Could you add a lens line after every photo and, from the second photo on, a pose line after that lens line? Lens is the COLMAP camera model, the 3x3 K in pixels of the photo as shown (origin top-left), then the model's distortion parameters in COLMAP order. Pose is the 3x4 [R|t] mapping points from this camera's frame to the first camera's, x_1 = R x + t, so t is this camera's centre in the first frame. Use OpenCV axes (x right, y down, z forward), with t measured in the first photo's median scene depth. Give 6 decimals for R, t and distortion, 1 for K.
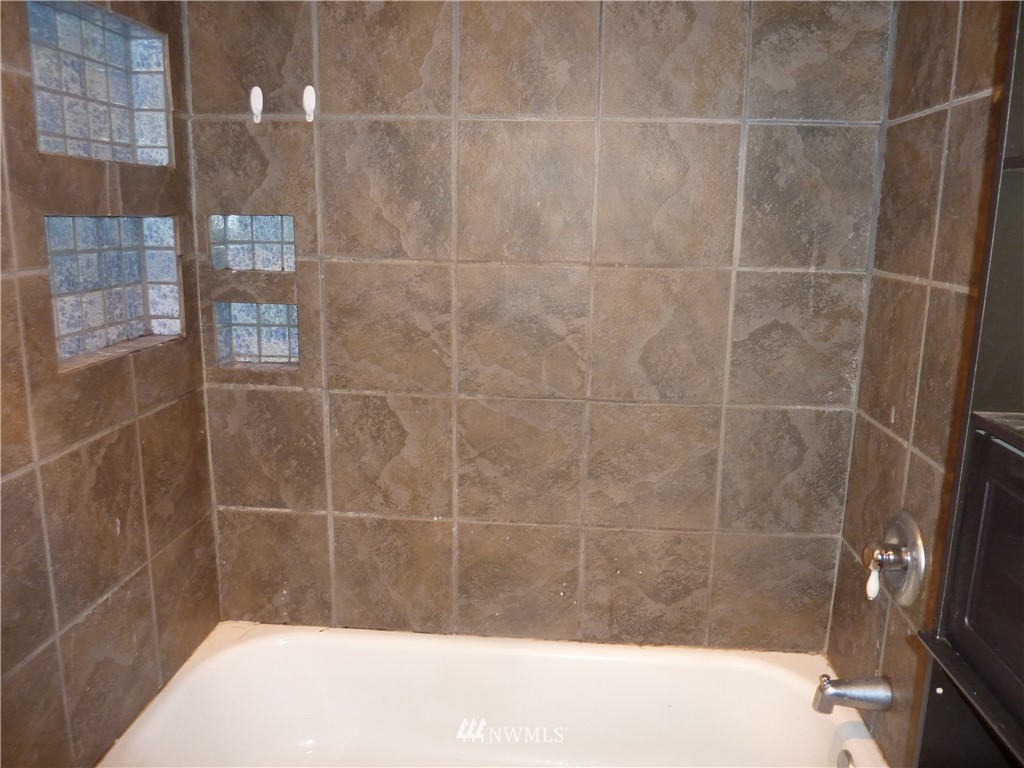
lens RADIAL K [[783.5, 0, 507.7], [0, 783.5, 382.2], [0, 0, 1]] dist [-0.028779, -0.018082]
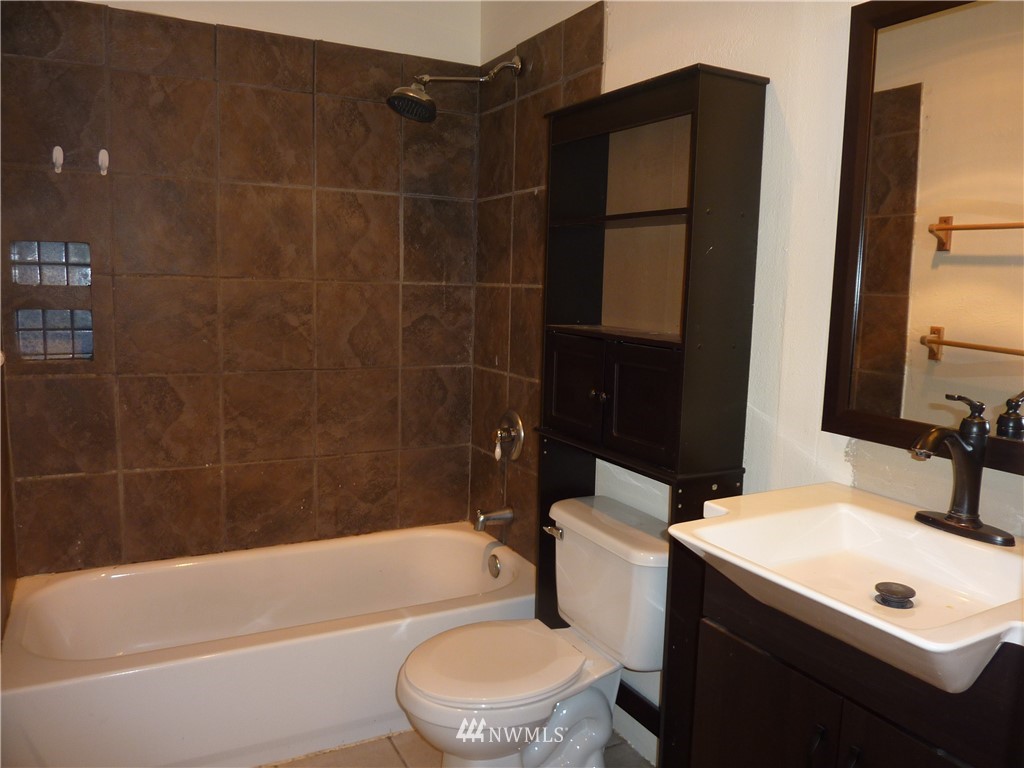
lens RADIAL K [[783.5, 0, 507.4], [0, 783.5, 380.5], [0, 0, 1]] dist [-0.028779, -0.018082]
pose [[0.849246, -0.058163, 0.524784, -0.382501], [0.094786, 0.994562, -0.043161, 0.146722], [-0.519420, 0.086396, 0.850140, -0.481307]]
